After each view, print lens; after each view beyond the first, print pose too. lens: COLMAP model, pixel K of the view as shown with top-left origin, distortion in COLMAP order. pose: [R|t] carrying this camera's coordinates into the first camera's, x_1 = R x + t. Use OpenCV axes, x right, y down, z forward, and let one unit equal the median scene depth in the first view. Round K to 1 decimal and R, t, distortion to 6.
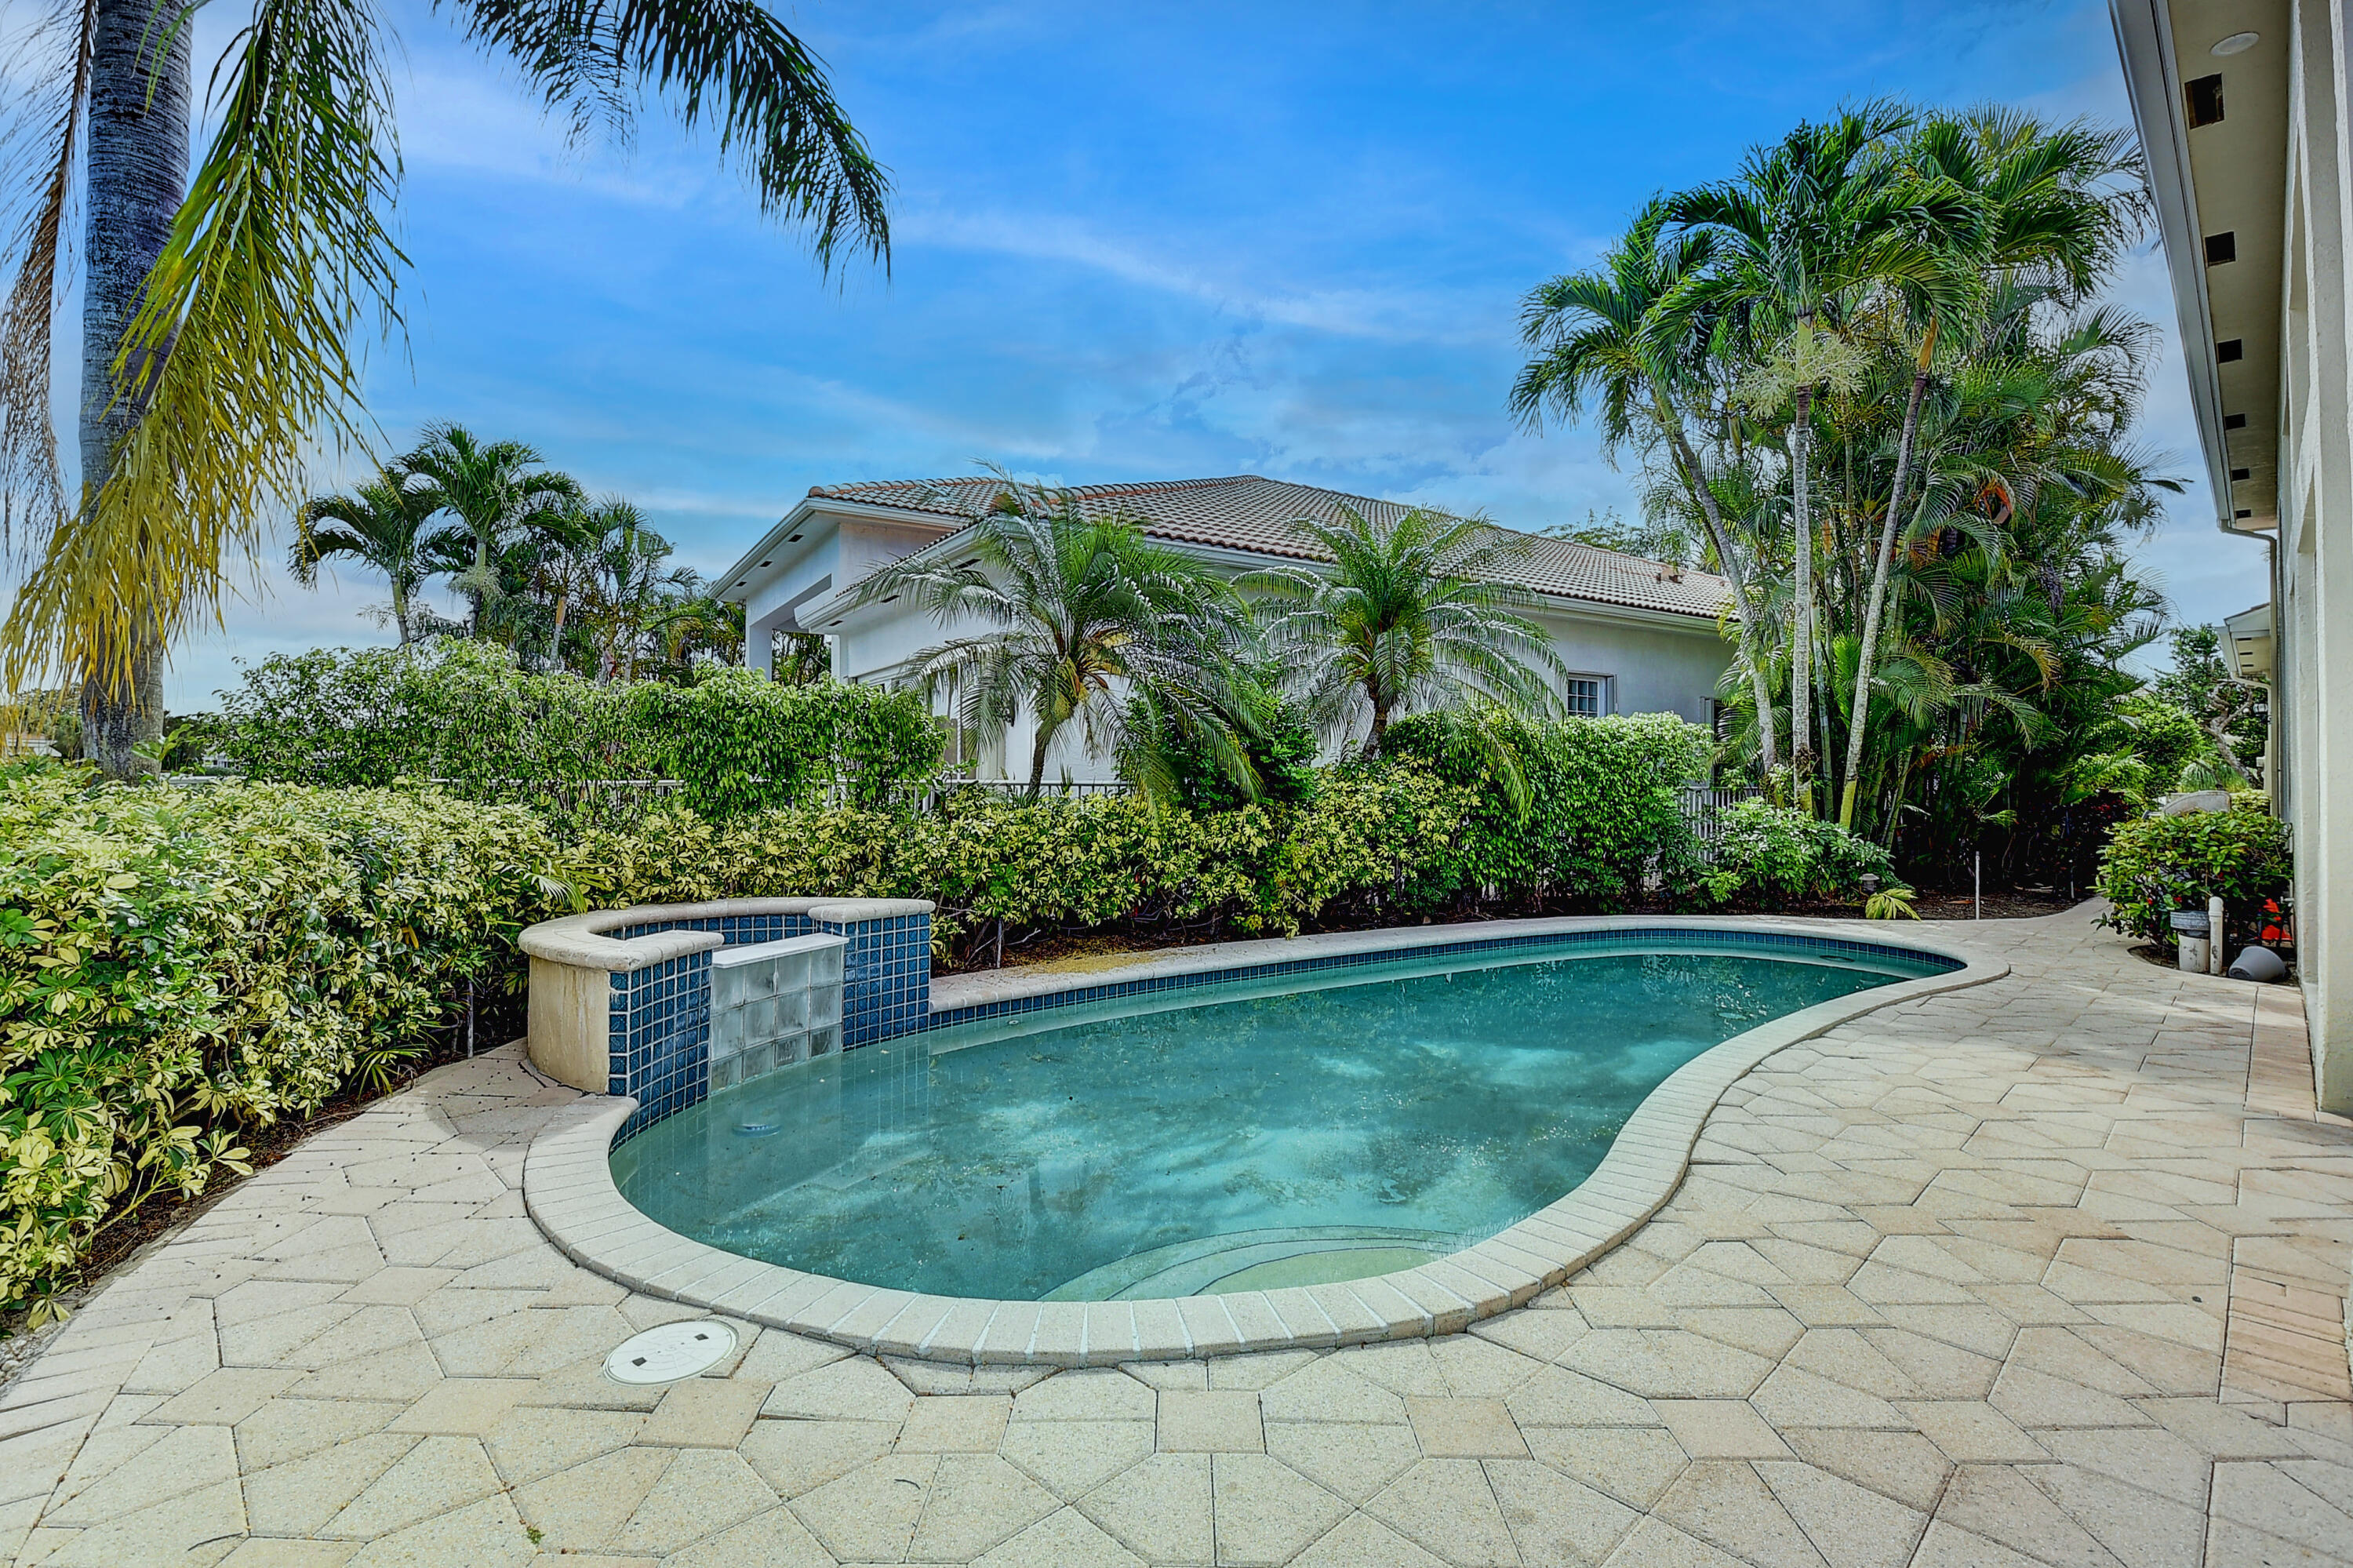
lens RADIAL K [[1064.5, 0, 1171.1], [0, 1064.5, 765.3], [0, 0, 1]] dist [-0.001134, -0.013092]
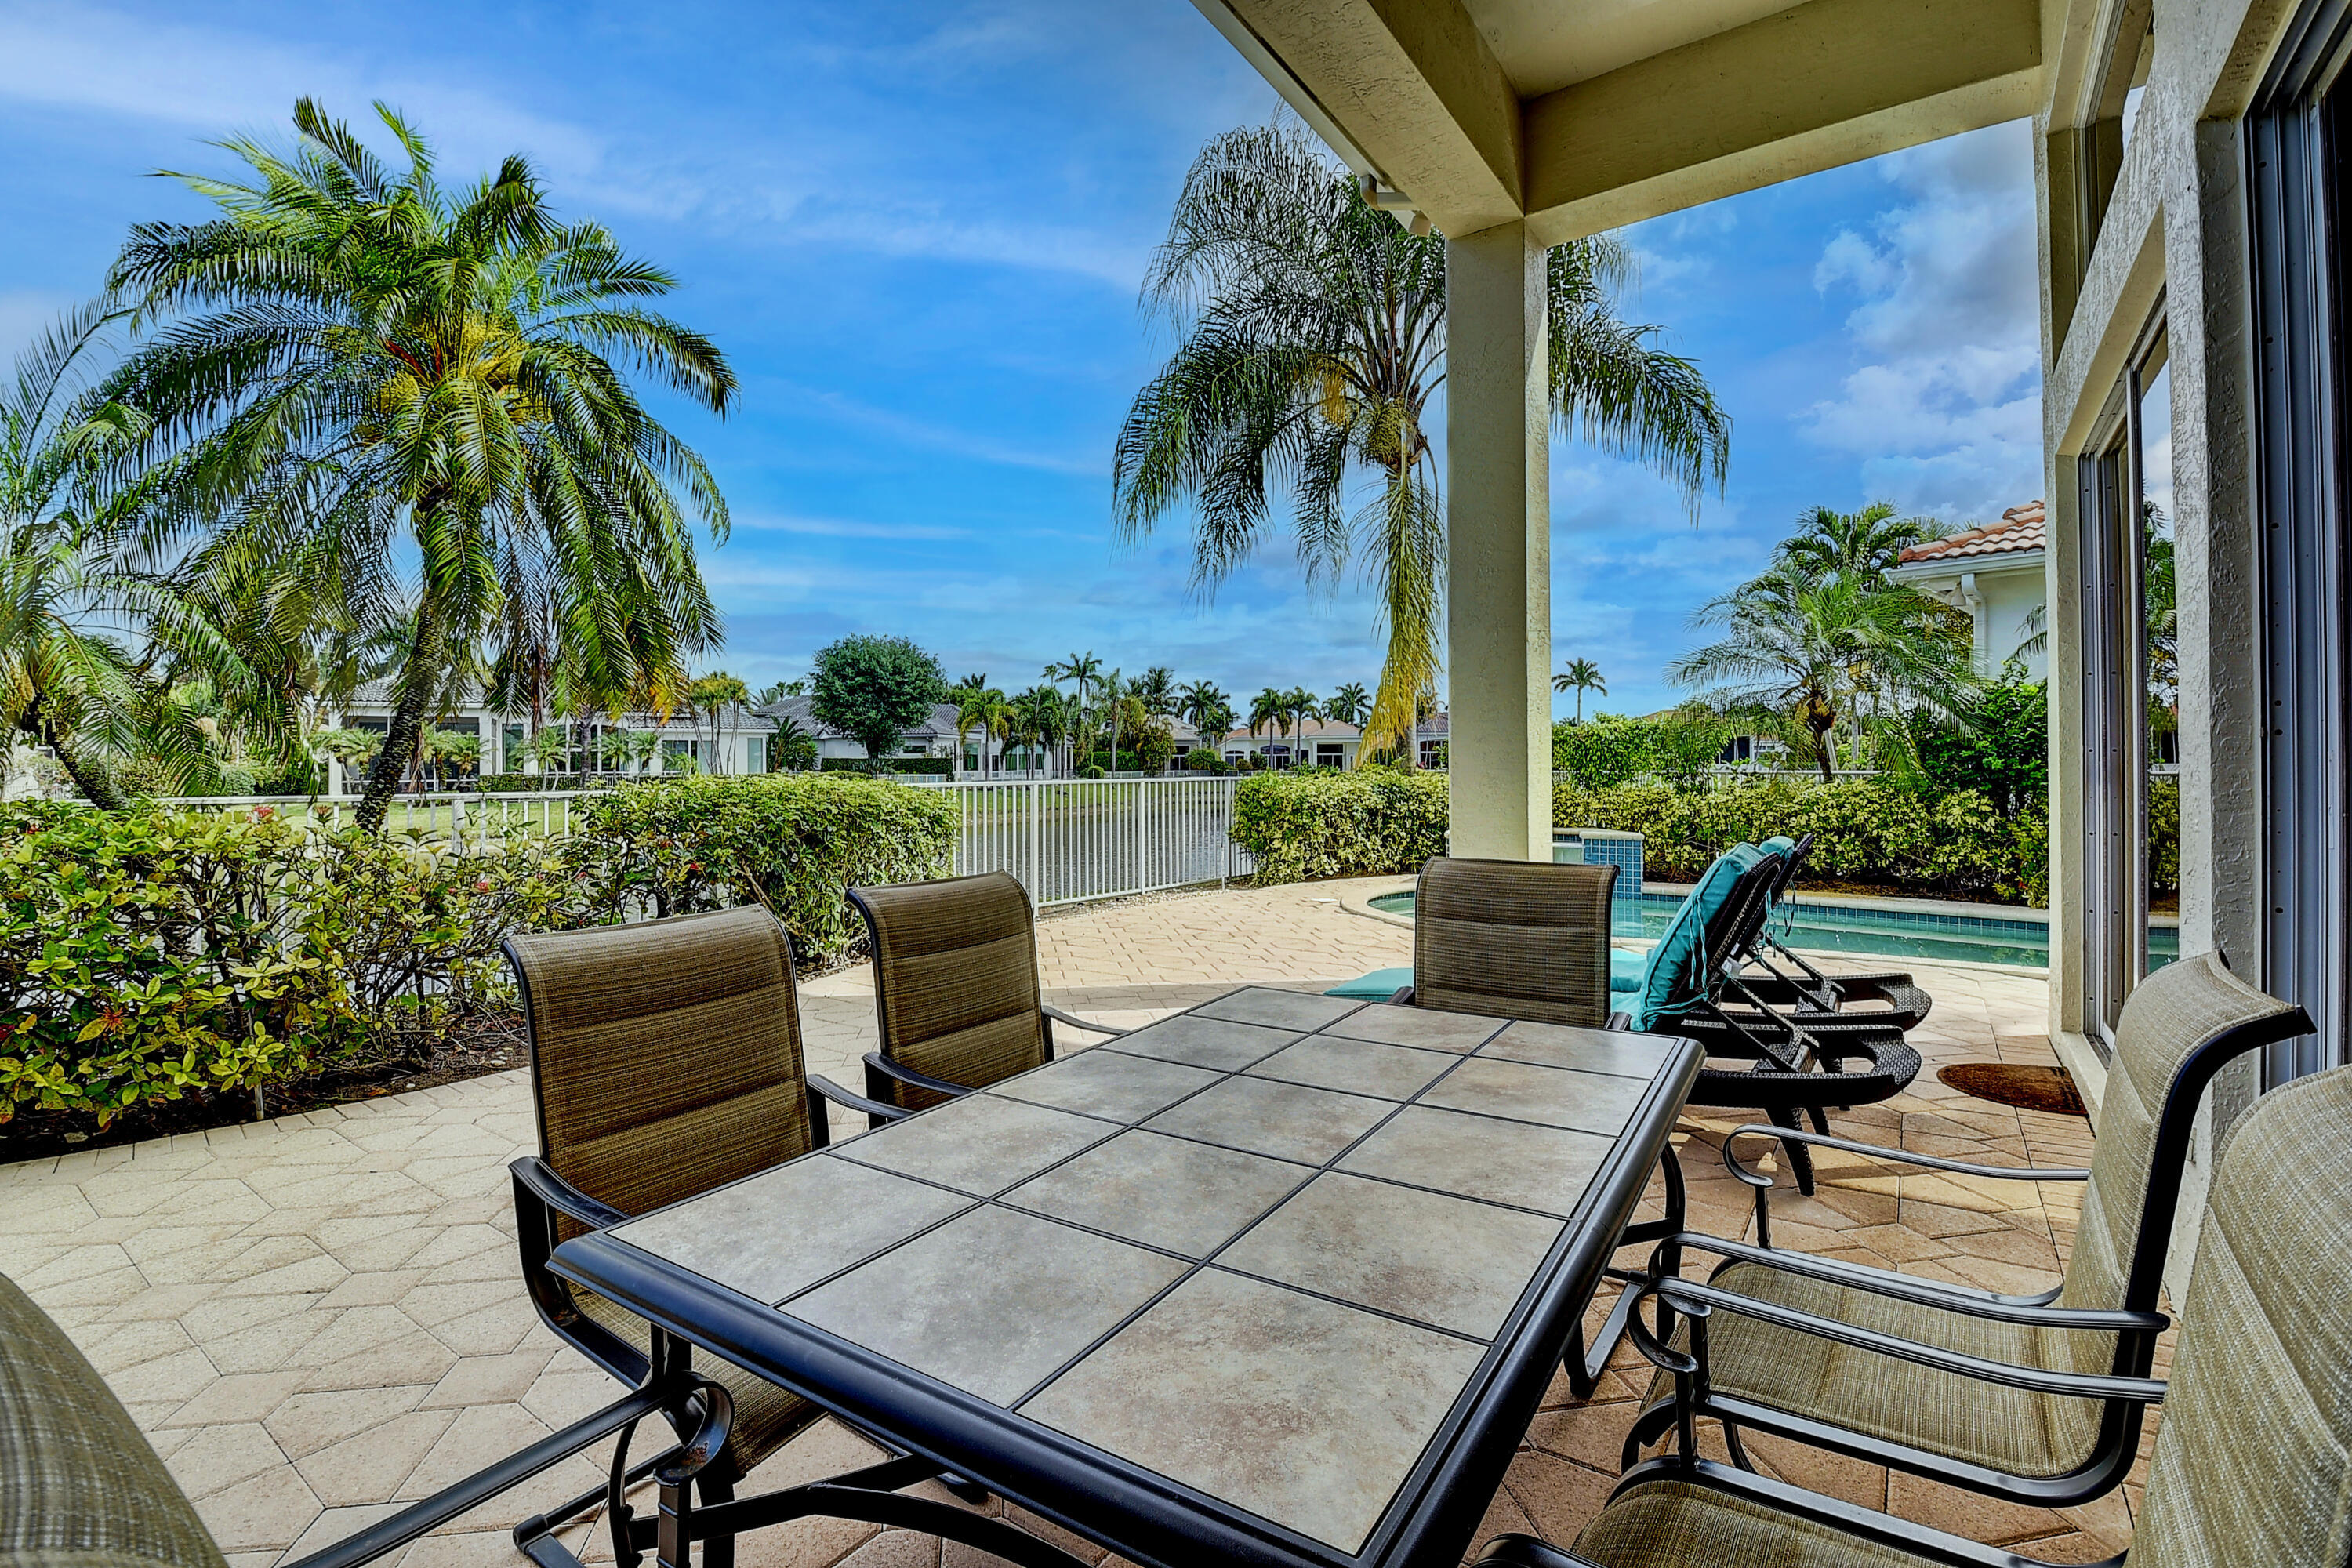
lens RADIAL K [[1037.8, 0, 1175.6], [0, 1037.8, 760.5], [0, 0, 1]] dist [0.017263, -0.027805]
pose [[0.199156, -0.009898, -0.979918, 1.474754], [0.015366, 0.999858, -0.006976, -0.006323], [0.979847, -0.013668, 0.199279, -0.192296]]
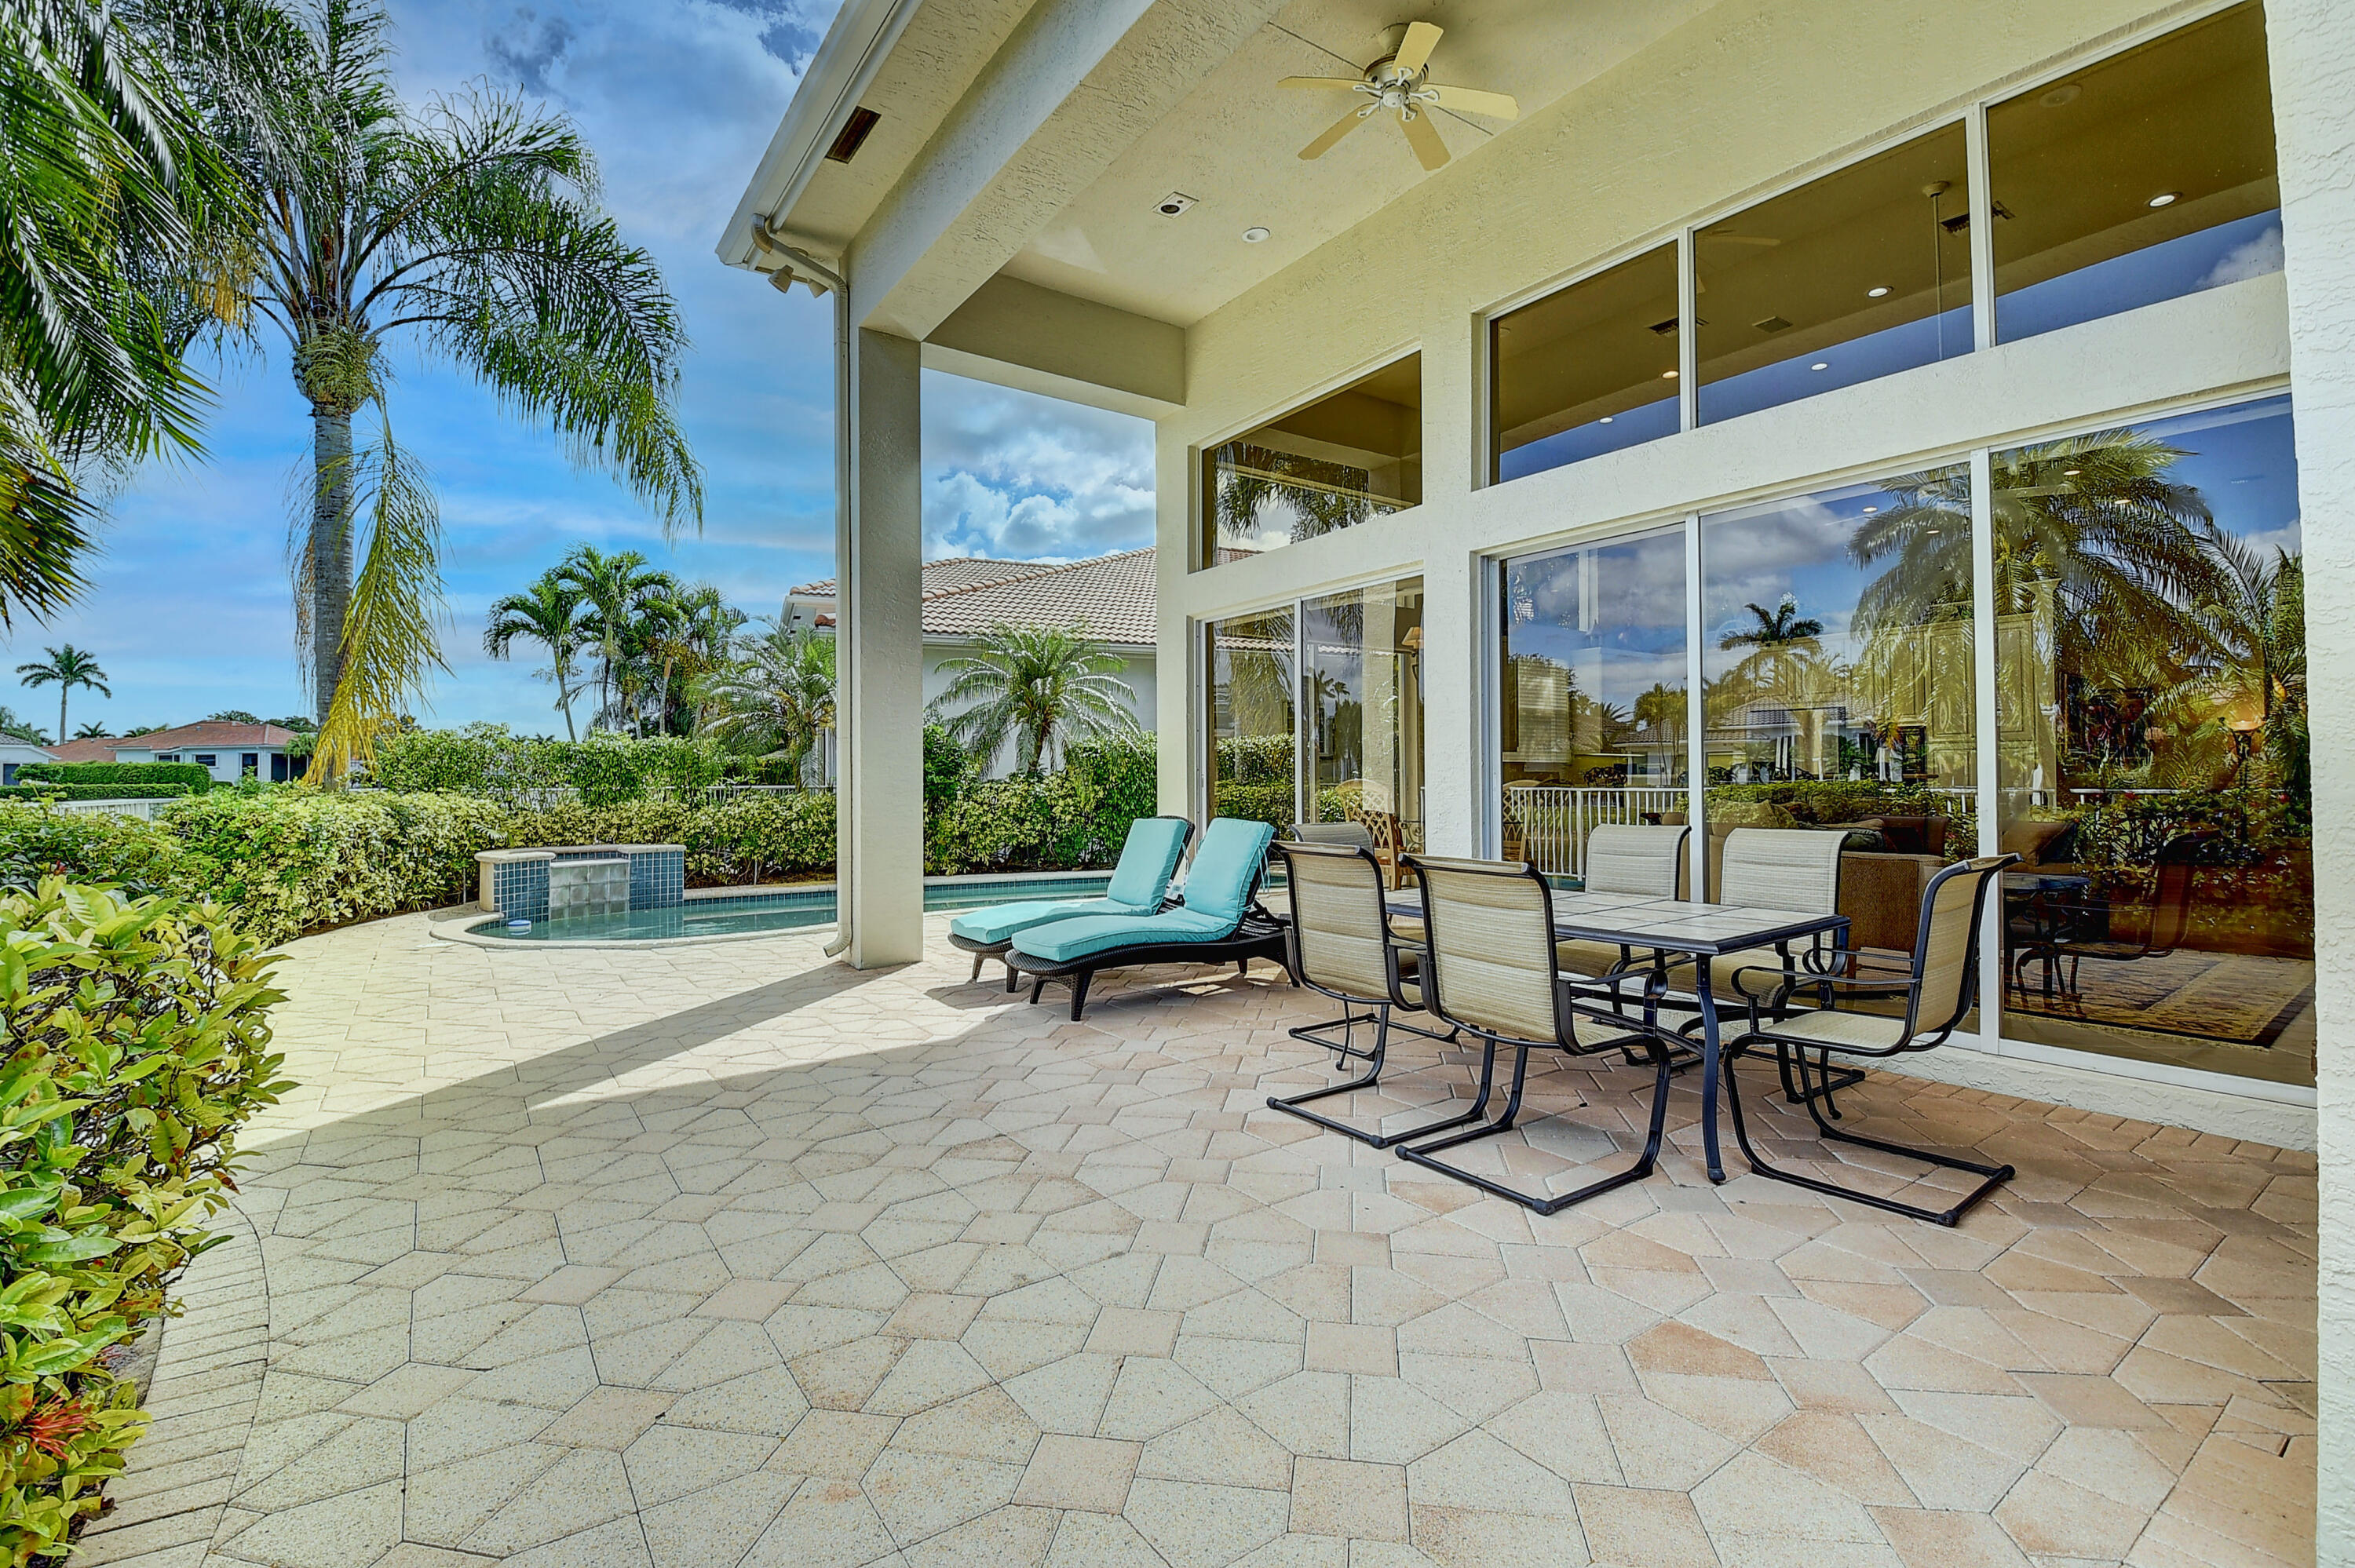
lens RADIAL K [[1039.0, 0, 1177.1], [0, 1039.0, 760.5], [0, 0, 1]] dist [0.017263, -0.027805]
pose [[0.986867, -0.015439, -0.160796, 1.051958], [0.014369, 0.999866, -0.007813, -0.007666], [0.160895, 0.005400, 0.986957, -0.848079]]
